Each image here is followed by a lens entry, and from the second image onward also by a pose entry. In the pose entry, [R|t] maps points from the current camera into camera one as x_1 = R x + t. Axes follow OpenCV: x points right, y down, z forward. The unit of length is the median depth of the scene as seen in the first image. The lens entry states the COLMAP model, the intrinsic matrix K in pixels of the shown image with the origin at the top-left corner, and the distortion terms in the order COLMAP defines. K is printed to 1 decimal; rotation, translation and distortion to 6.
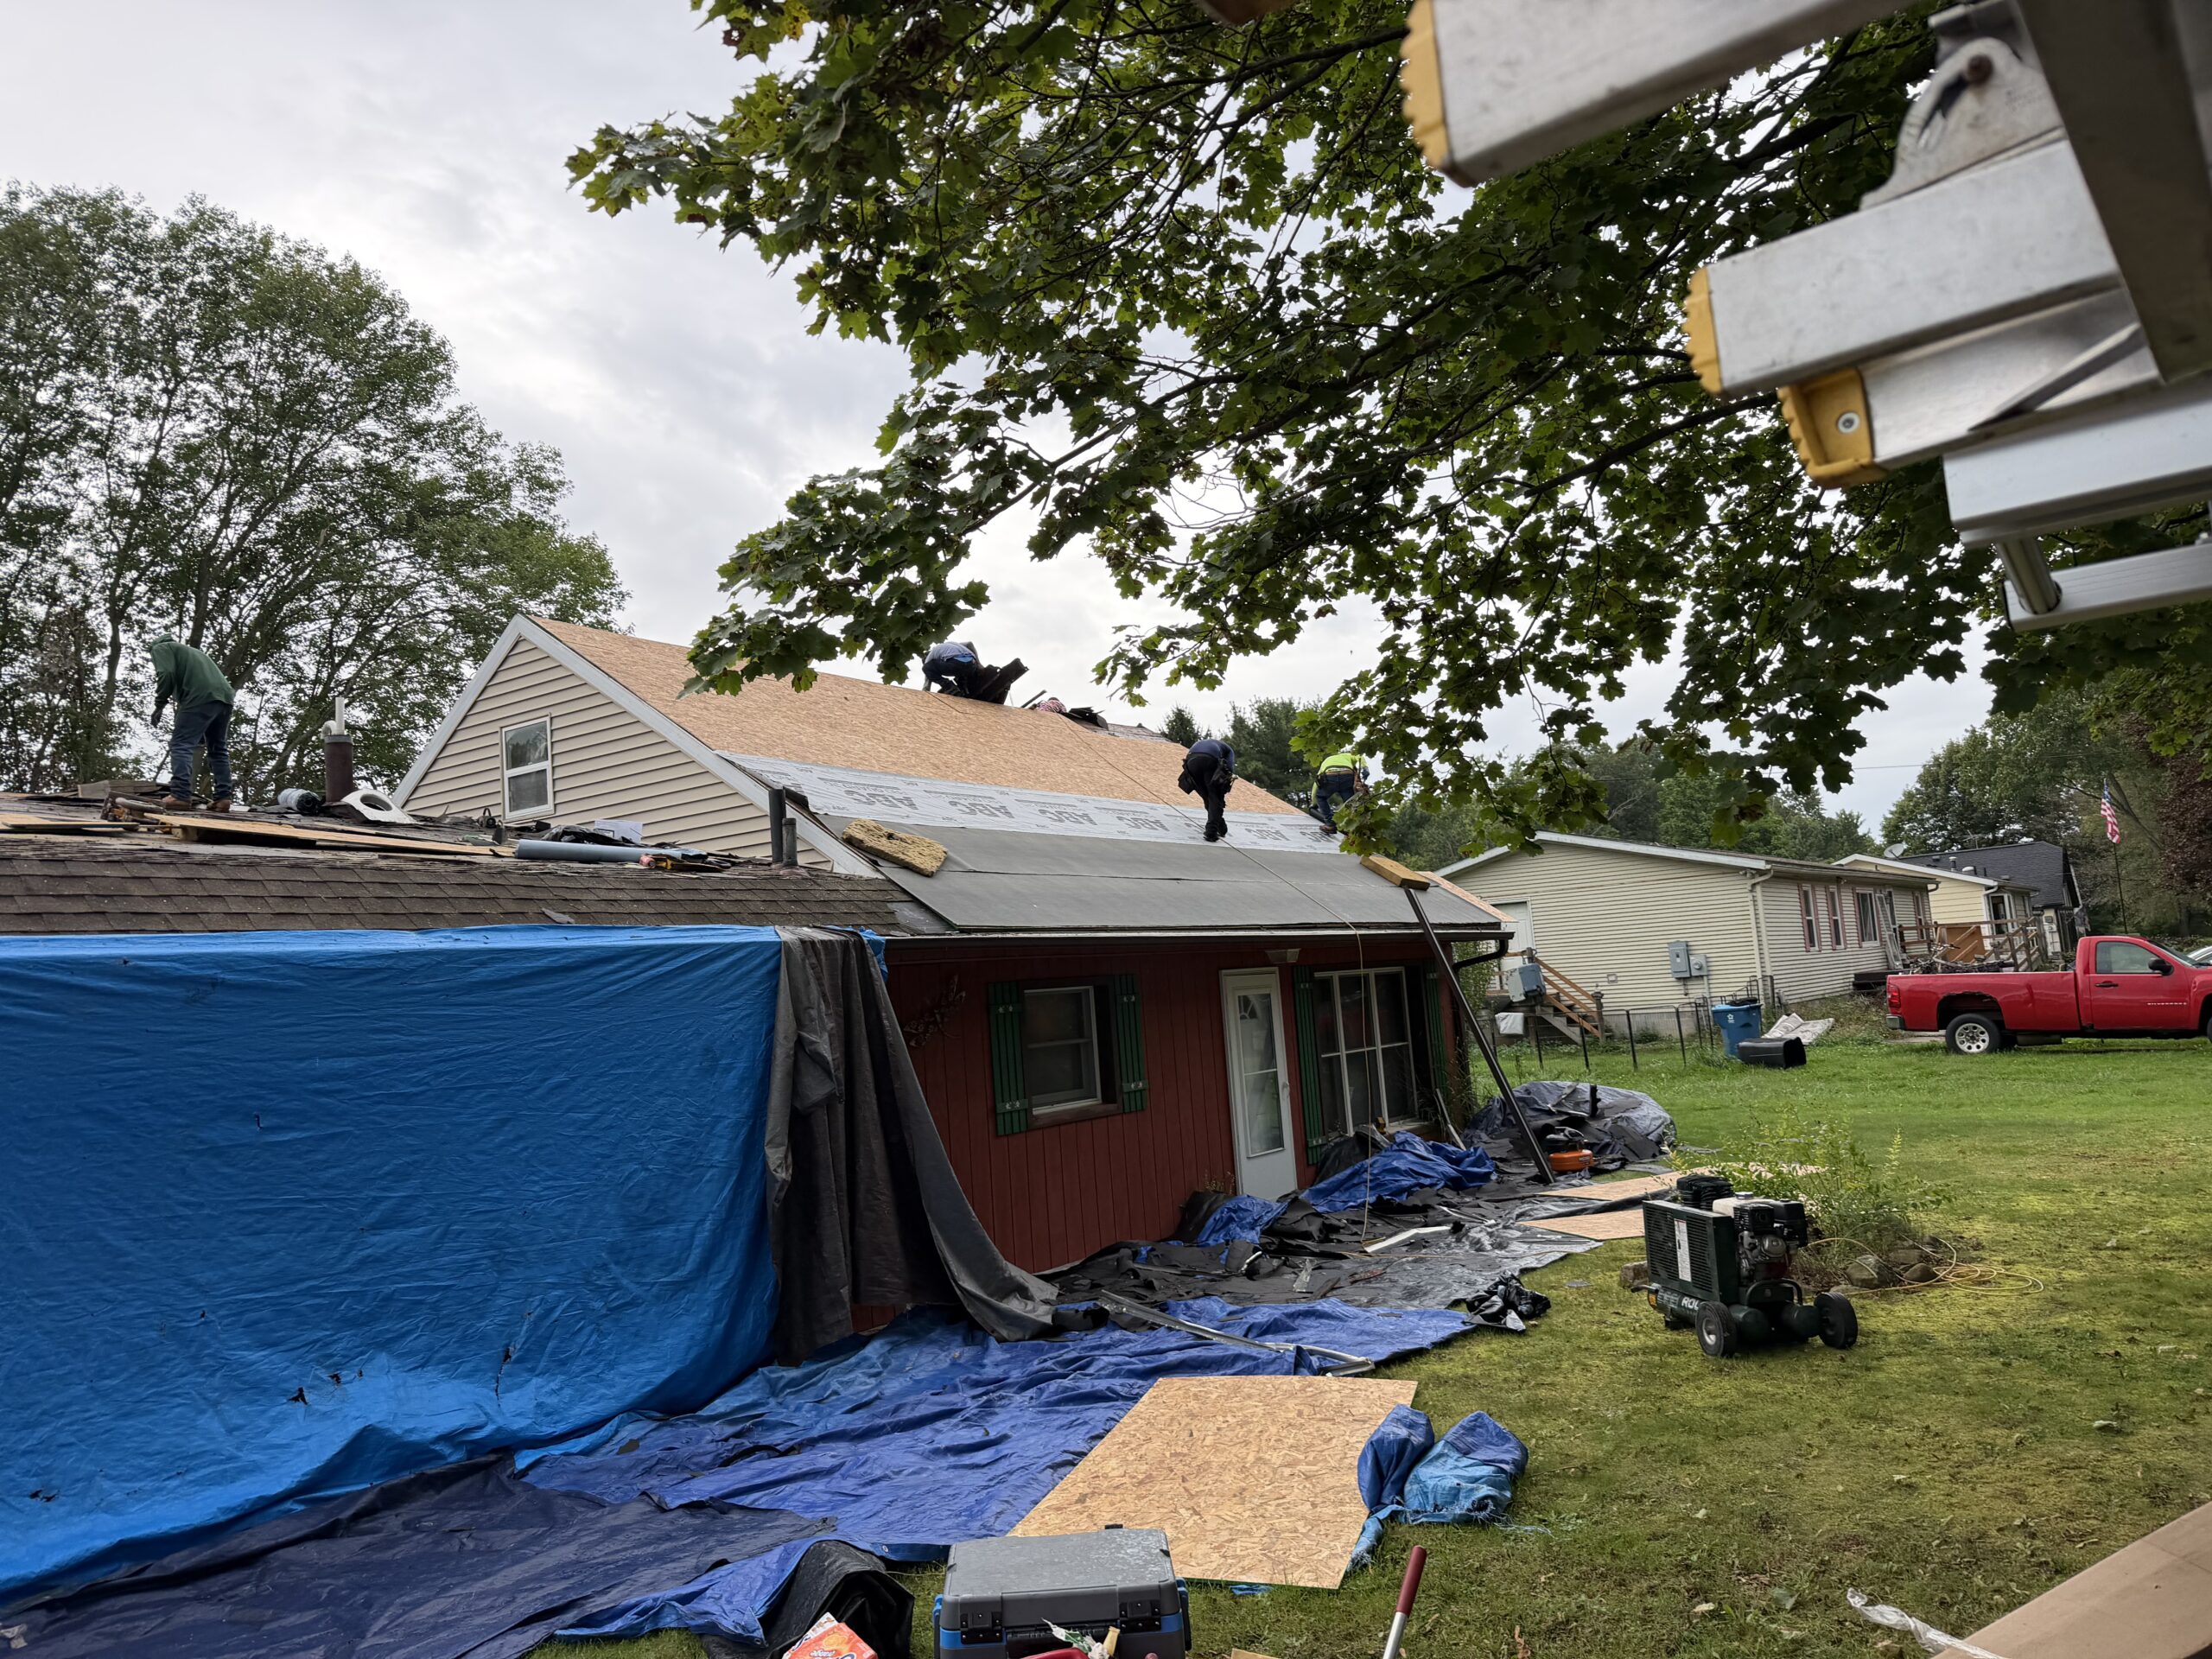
lens RADIAL K [[1573.2, 0, 1130.0], [0, 1573.2, 749.9], [0, 0, 1]] dist [0.032842, -0.006151]
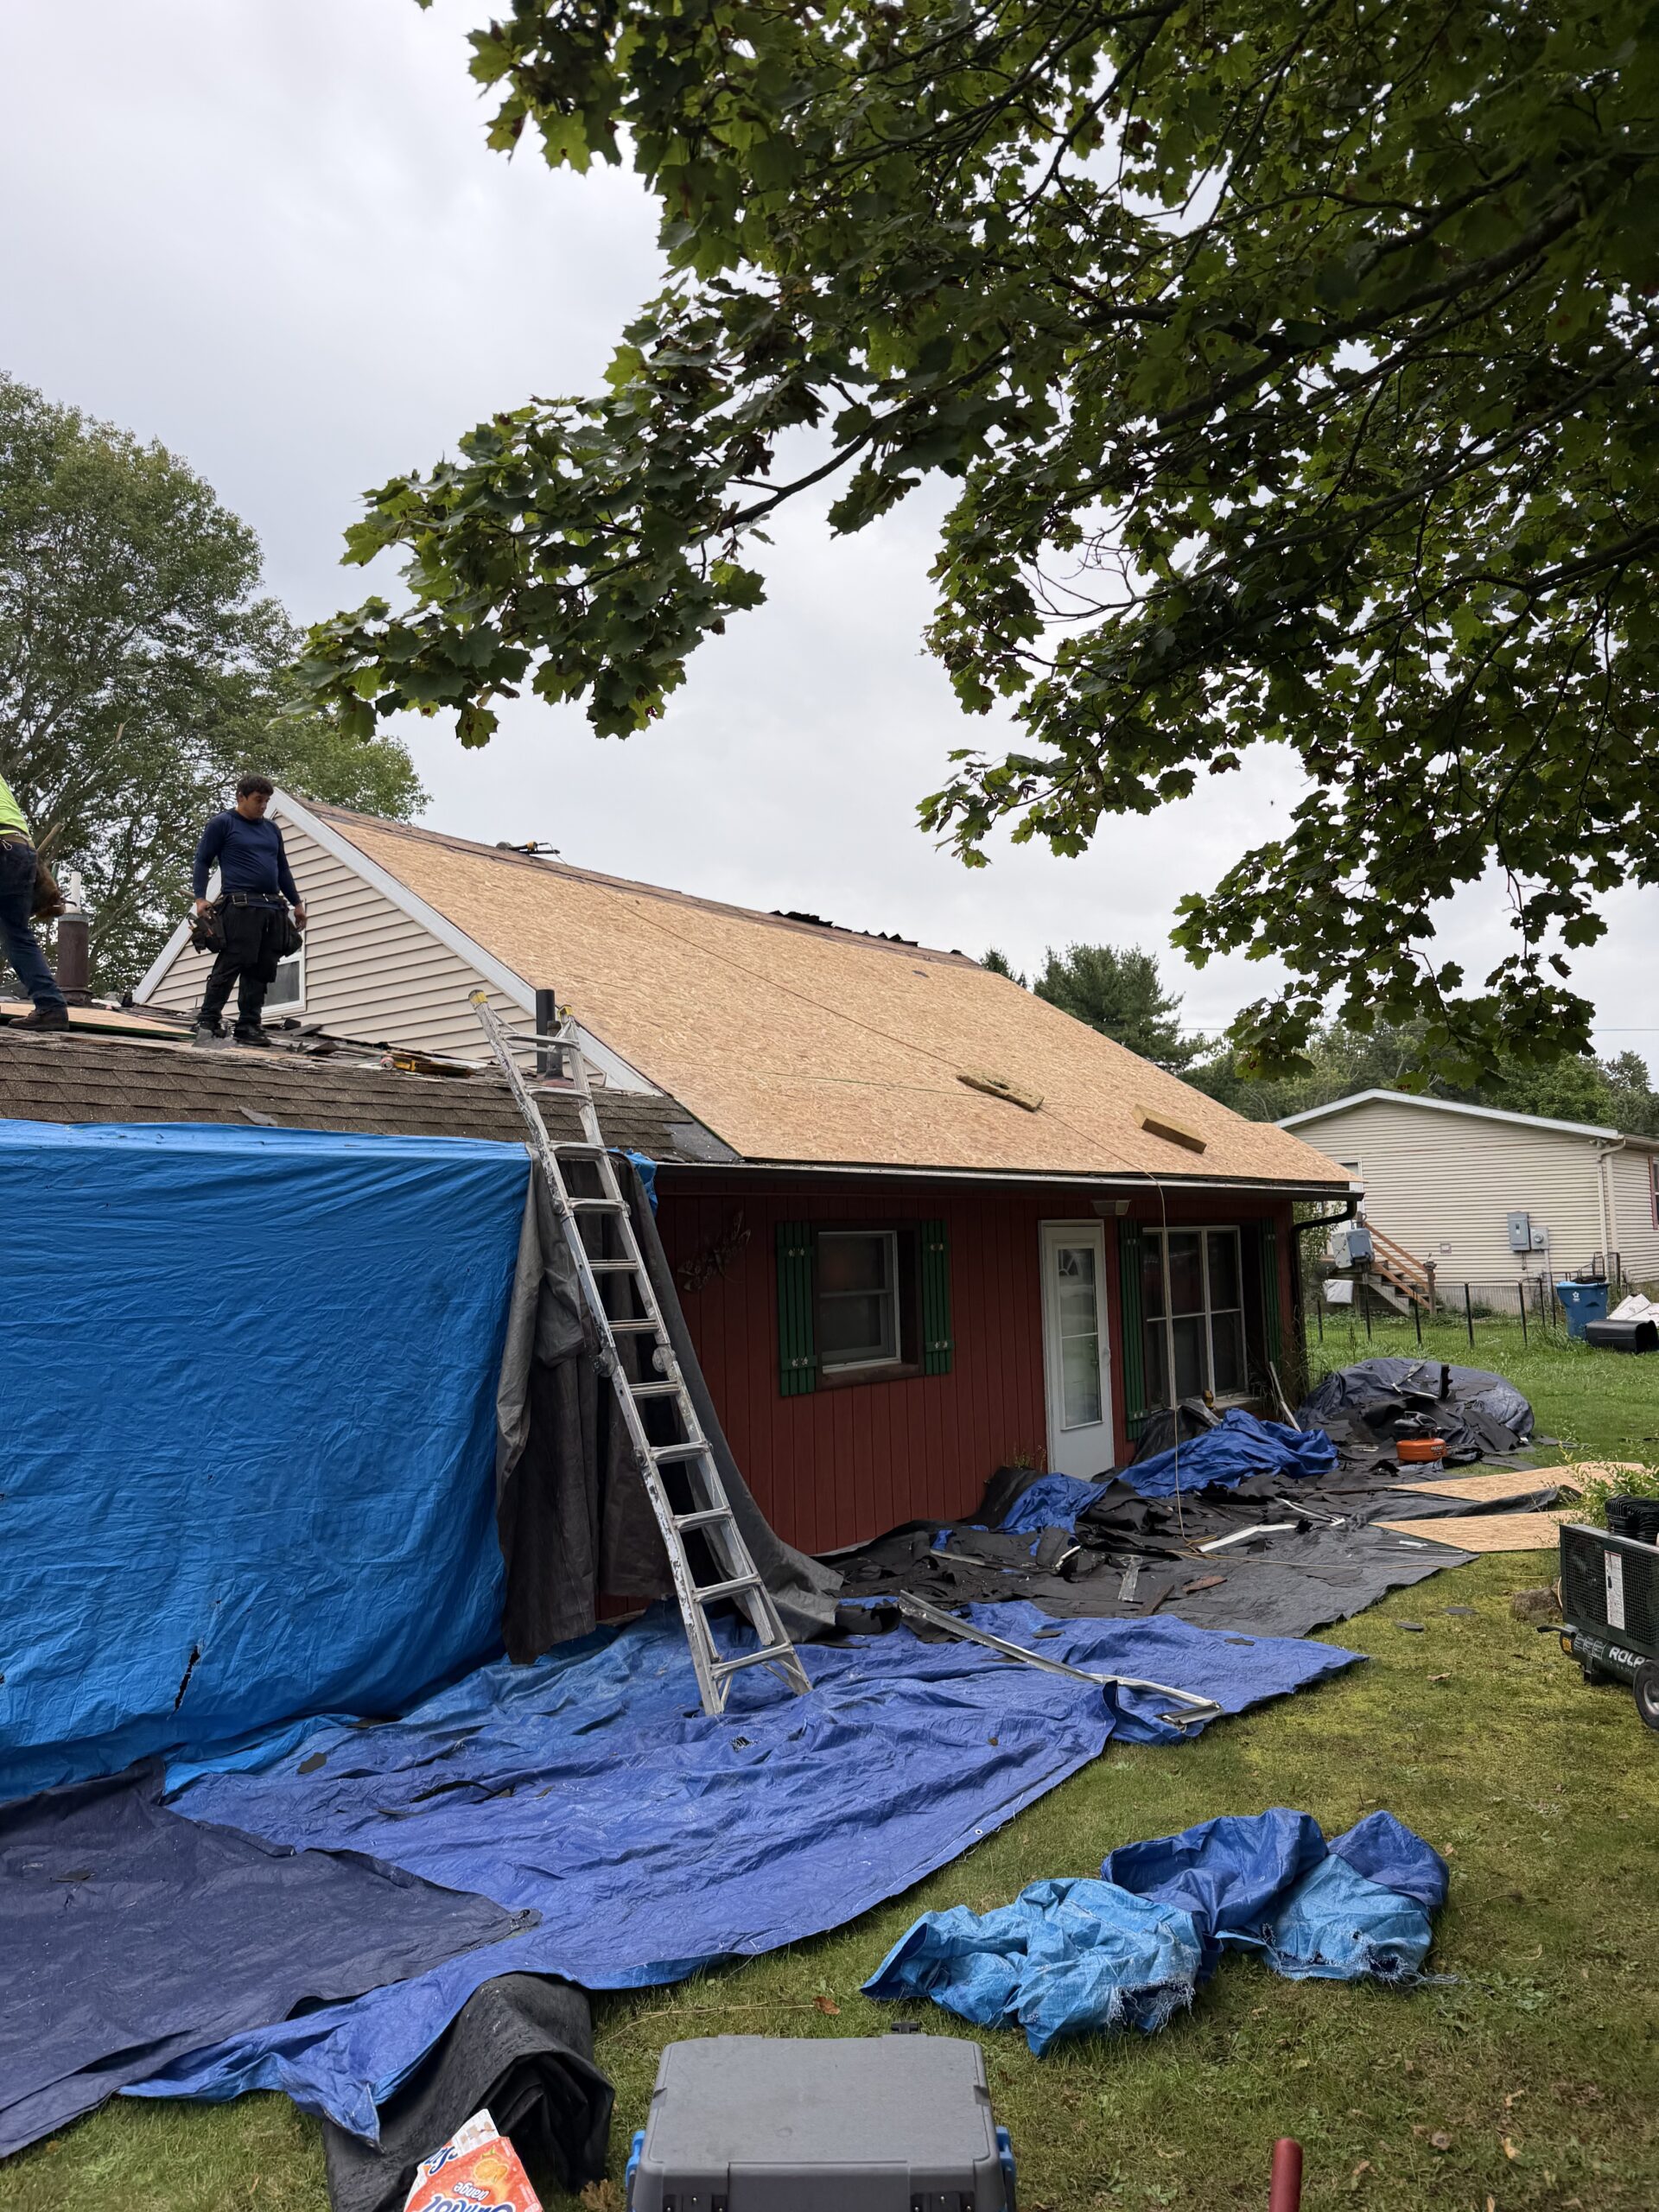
lens RADIAL K [[1575.4, 0, 863.1], [0, 1575.4, 1053.7], [0, 0, 1]] dist [0.027472, -0.039953]
pose [[0.997983, 0.042673, -0.046992, -0.007377], [-0.040868, 0.998413, 0.038734, 0.025606], [0.048571, -0.036735, 0.998144, 0.178720]]
